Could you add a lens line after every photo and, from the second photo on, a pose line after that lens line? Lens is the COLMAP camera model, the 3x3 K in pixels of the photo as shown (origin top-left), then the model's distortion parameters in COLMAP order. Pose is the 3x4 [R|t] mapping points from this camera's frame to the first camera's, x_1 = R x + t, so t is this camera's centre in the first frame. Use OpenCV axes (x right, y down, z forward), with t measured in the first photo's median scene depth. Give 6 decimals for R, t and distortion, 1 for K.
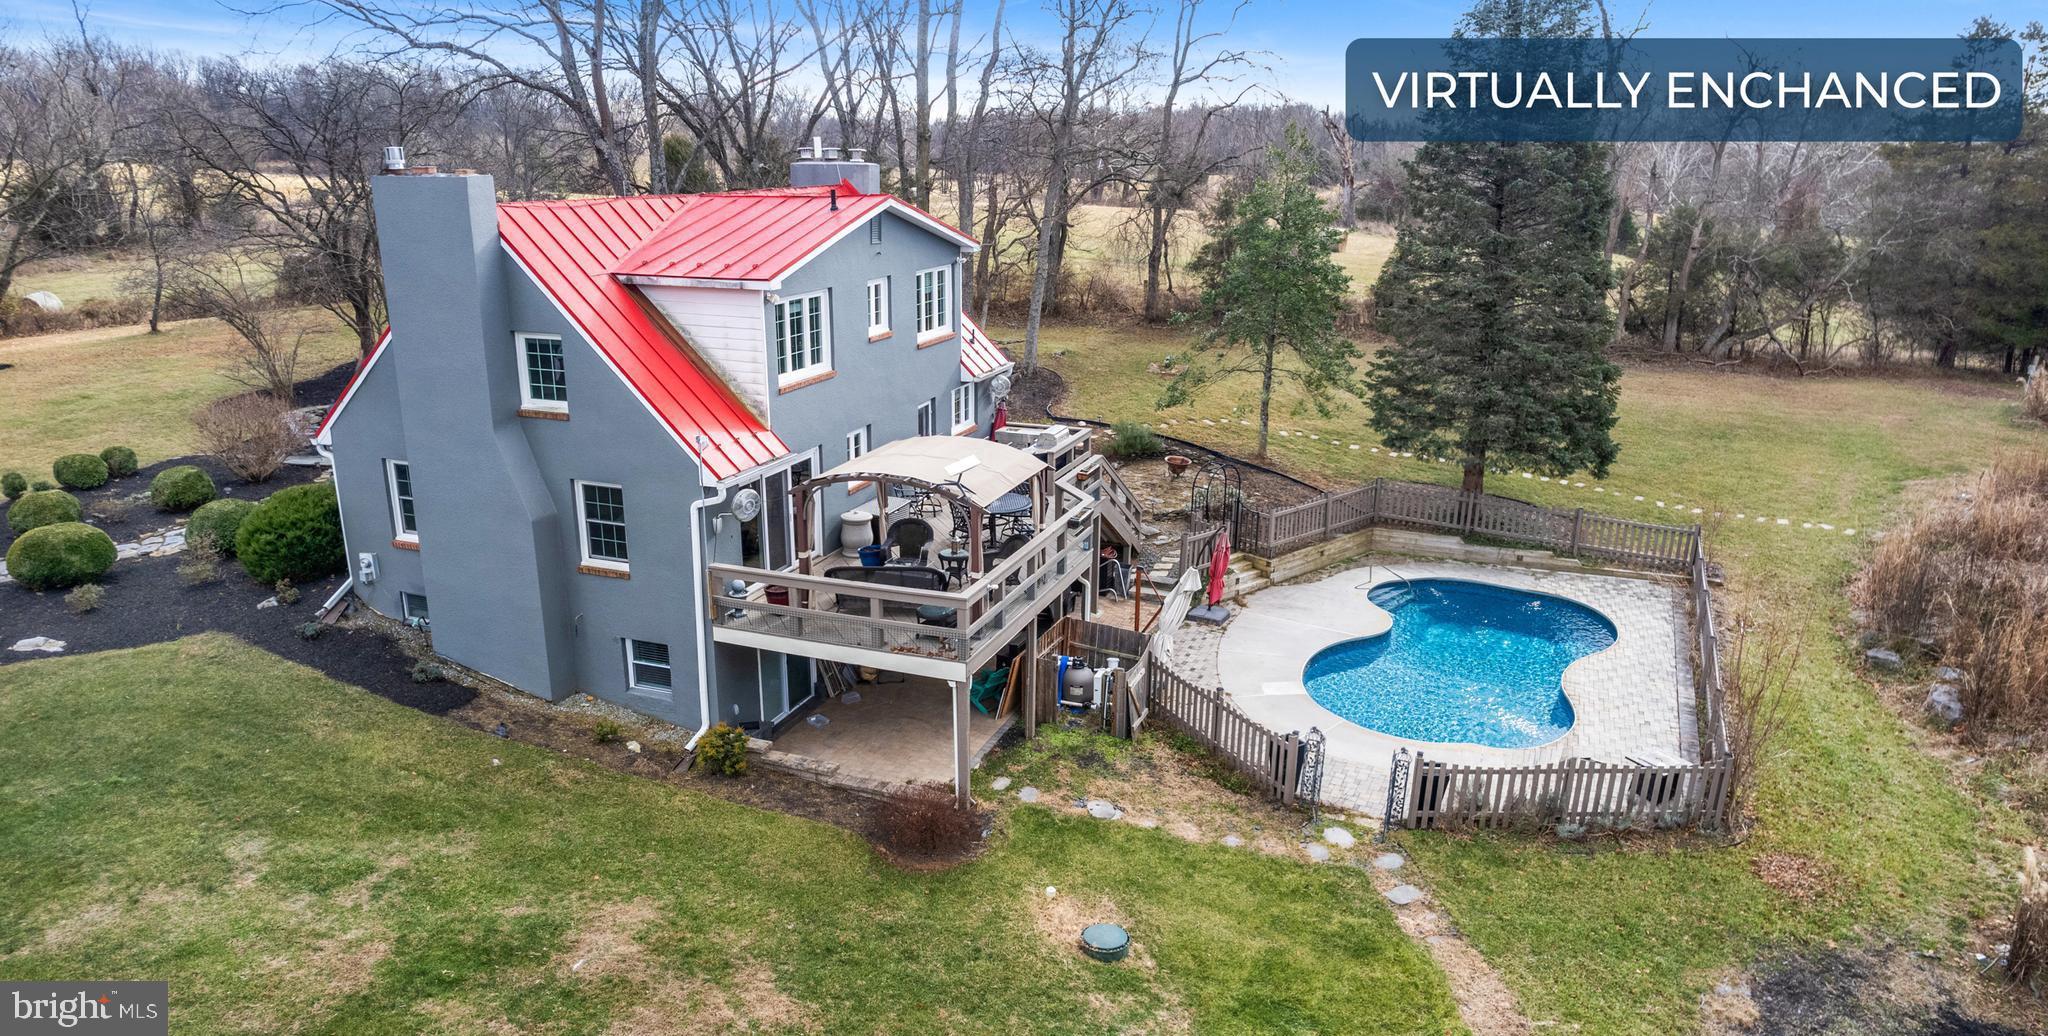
lens RADIAL K [[1349.9, 0, 1024.8], [0, 1349.9, 520.2], [0, 0, 1]] dist [-0.000444, -0.000205]
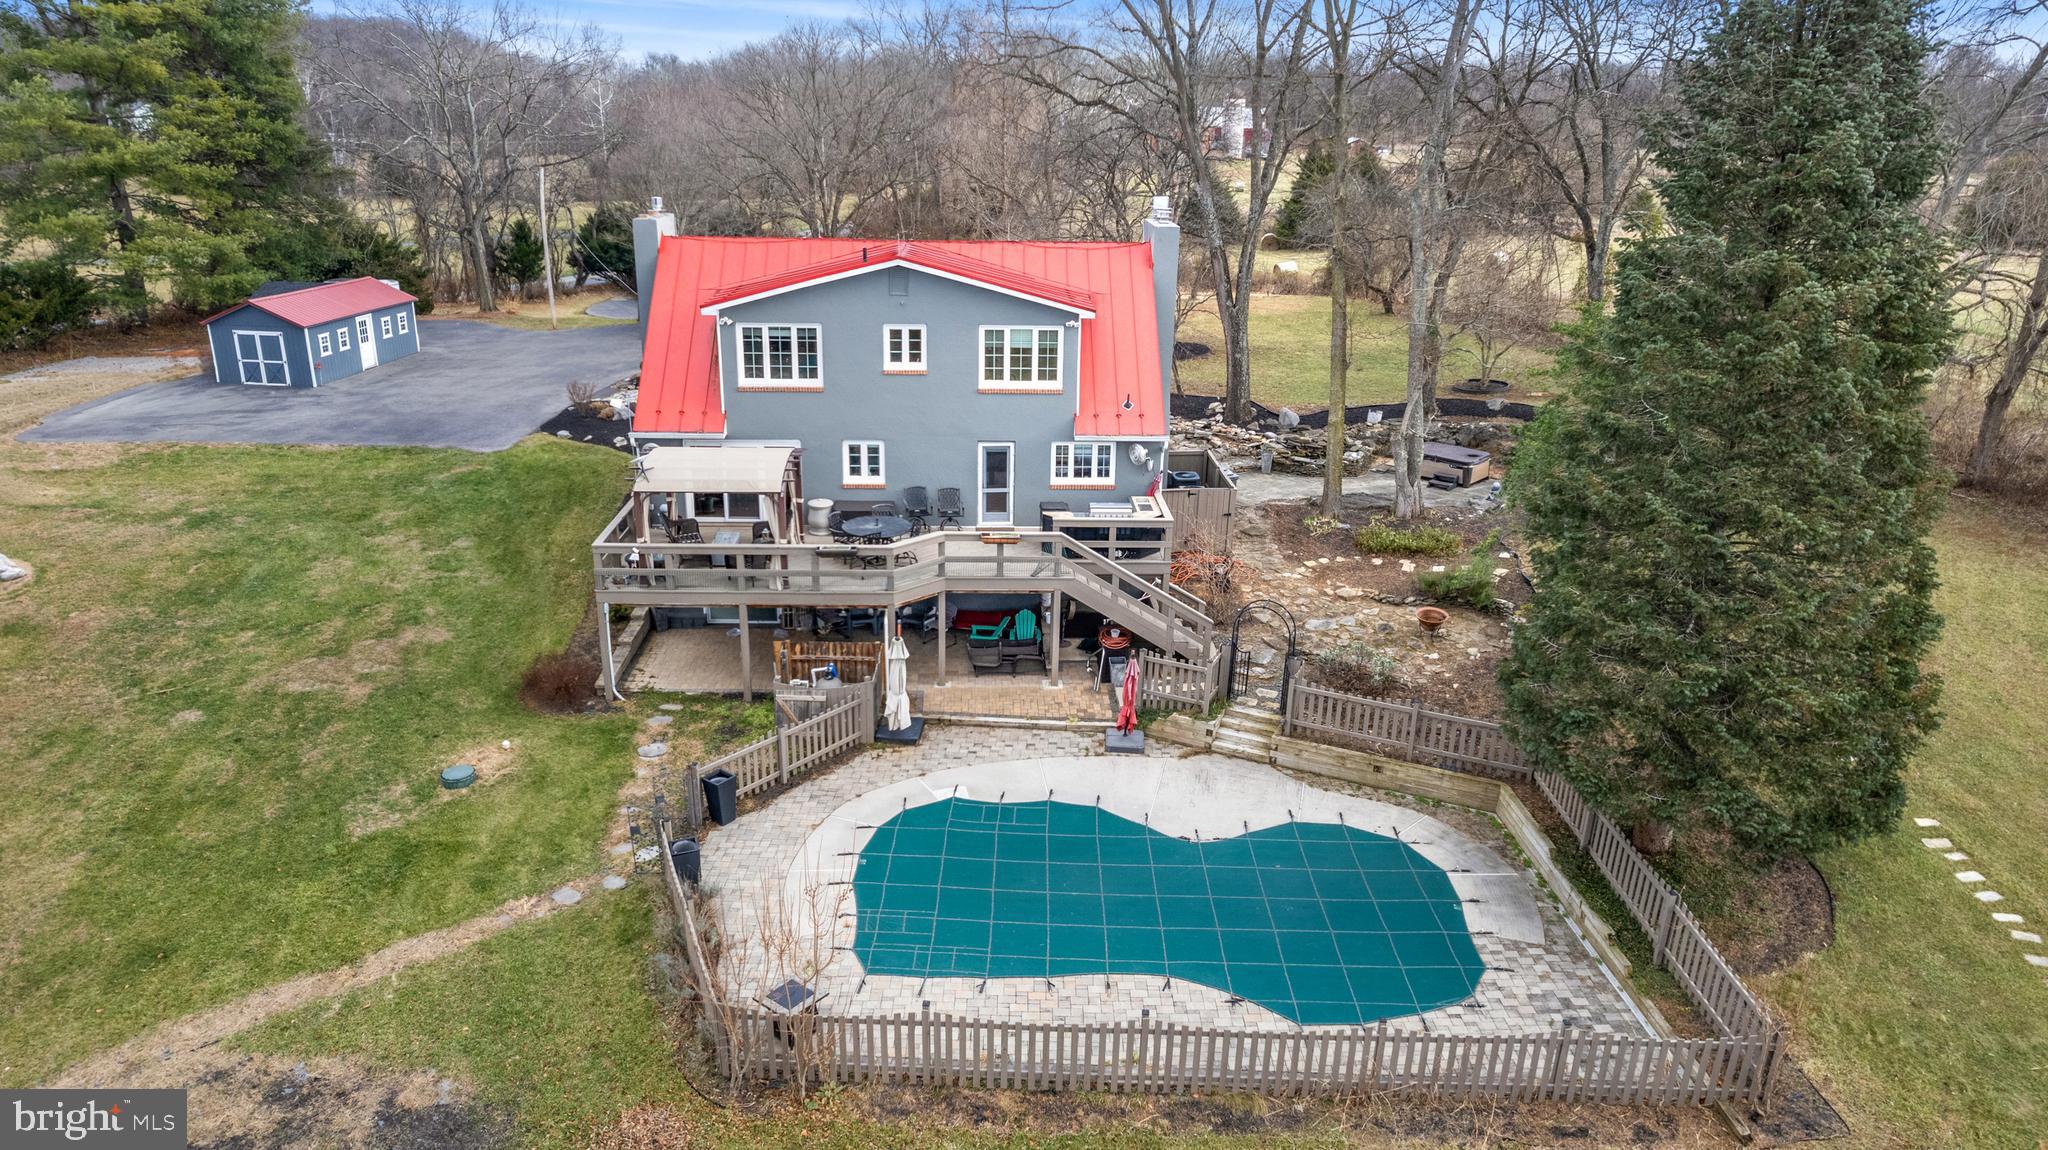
lens RADIAL K [[1314.0, 0, 1021.6], [0, 1314.0, 574.2], [0, 0, 1]] dist [-0.005806, 0.000196]
pose [[0.356992, 0.311582, -0.880610, 1.203154], [-0.256164, 0.939243, 0.228481, -0.310217], [0.898297, 0.144014, 0.415118, 0.760909]]
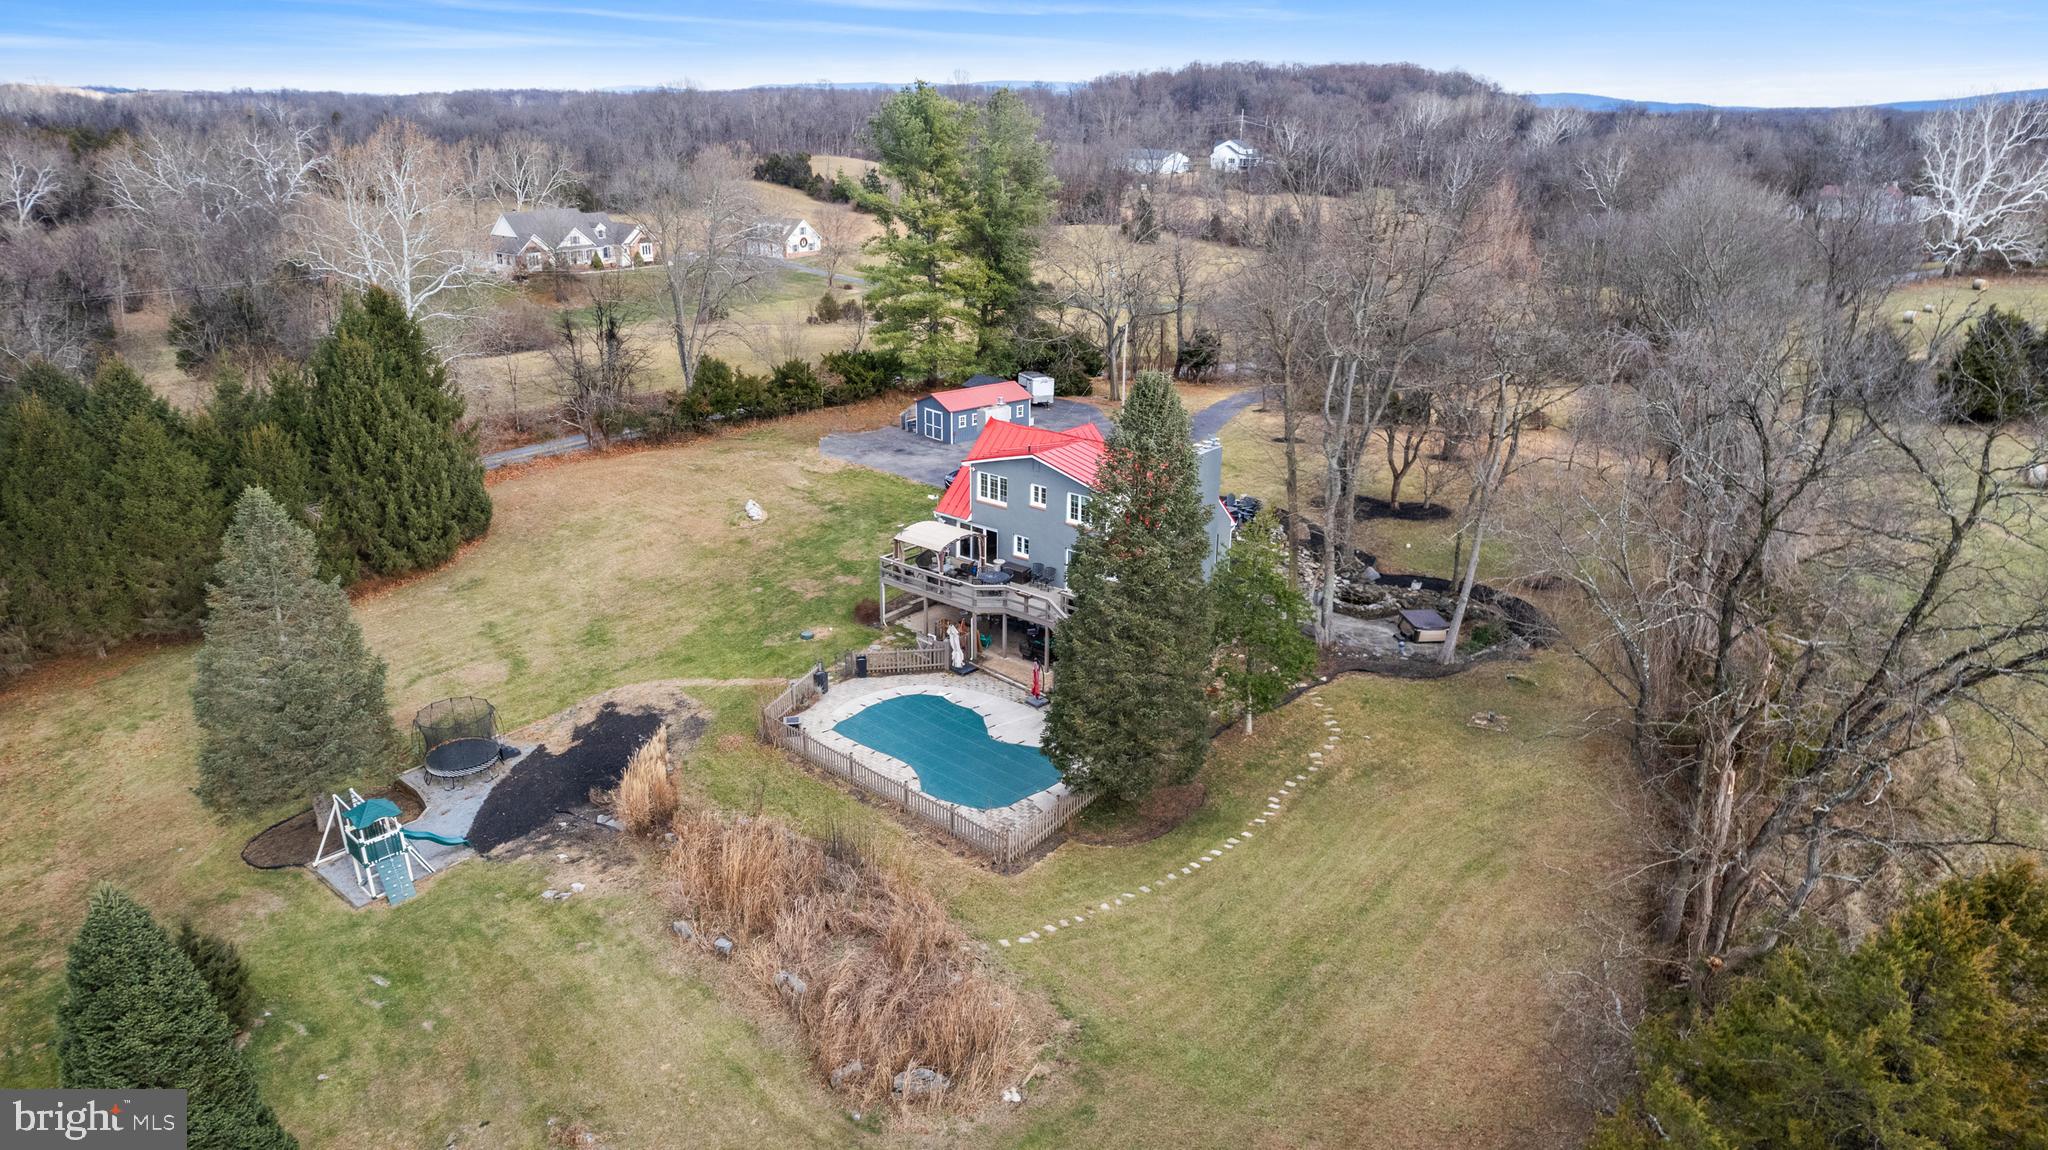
lens RADIAL K [[1314.0, 0, 1023.3], [0, 1314.0, 574.7], [0, 0, 1]] dist [-0.005806, 0.000196]
pose [[-0.339052, 0.304460, -0.890139, 2.443742], [-0.264472, 0.877179, 0.400764, -1.160097], [0.902828, 0.371297, -0.216888, 1.835885]]
